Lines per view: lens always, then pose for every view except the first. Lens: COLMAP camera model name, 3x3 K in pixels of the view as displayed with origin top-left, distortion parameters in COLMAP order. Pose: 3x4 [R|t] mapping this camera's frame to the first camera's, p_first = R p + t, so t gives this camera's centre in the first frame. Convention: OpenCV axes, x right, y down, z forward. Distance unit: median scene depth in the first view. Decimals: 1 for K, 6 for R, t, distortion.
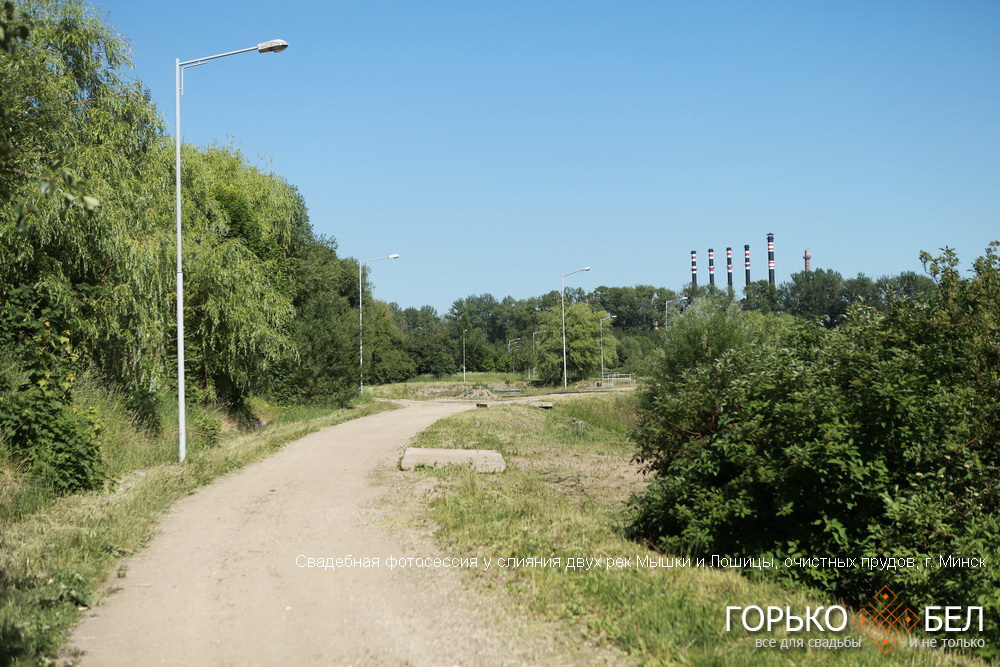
lens RADIAL K [[1331.8, 0, 500.7], [0, 1331.8, 335.7], [0, 0, 1]] dist [-0.019924, 0.000000]
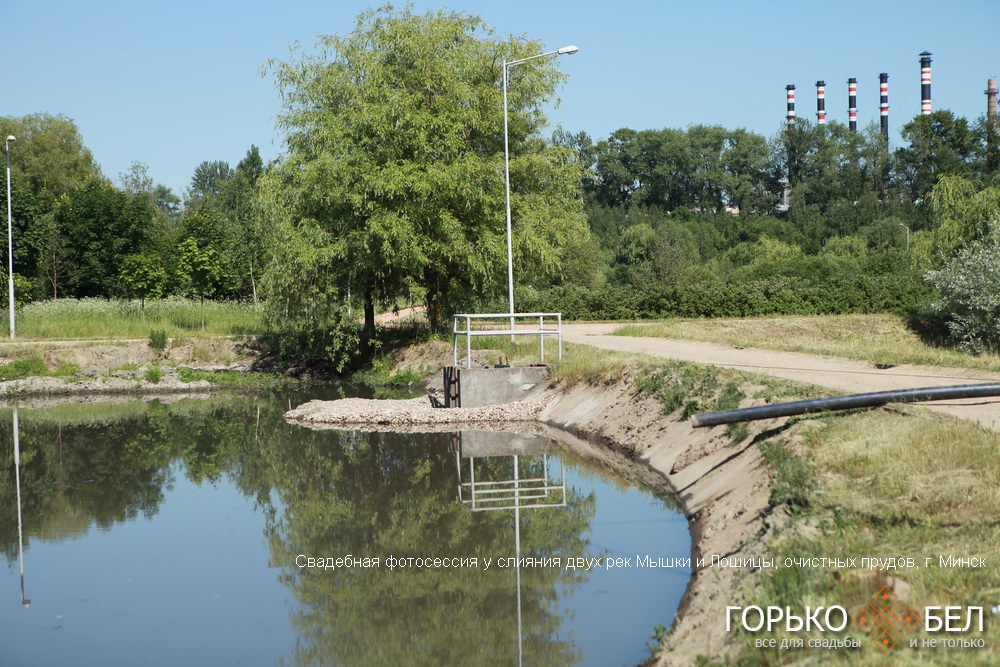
lens RADIAL K [[1976.0, 0, 499.9], [0, 1976.0, 331.1], [0, 0, 1]] dist [0.222709, 0.000000]
pose [[0.999988, 0.001322, 0.004677, 0.024180], [-0.001544, 0.998856, 0.047796, 0.005260], [-0.004609, -0.047803, 0.998846, 0.223271]]
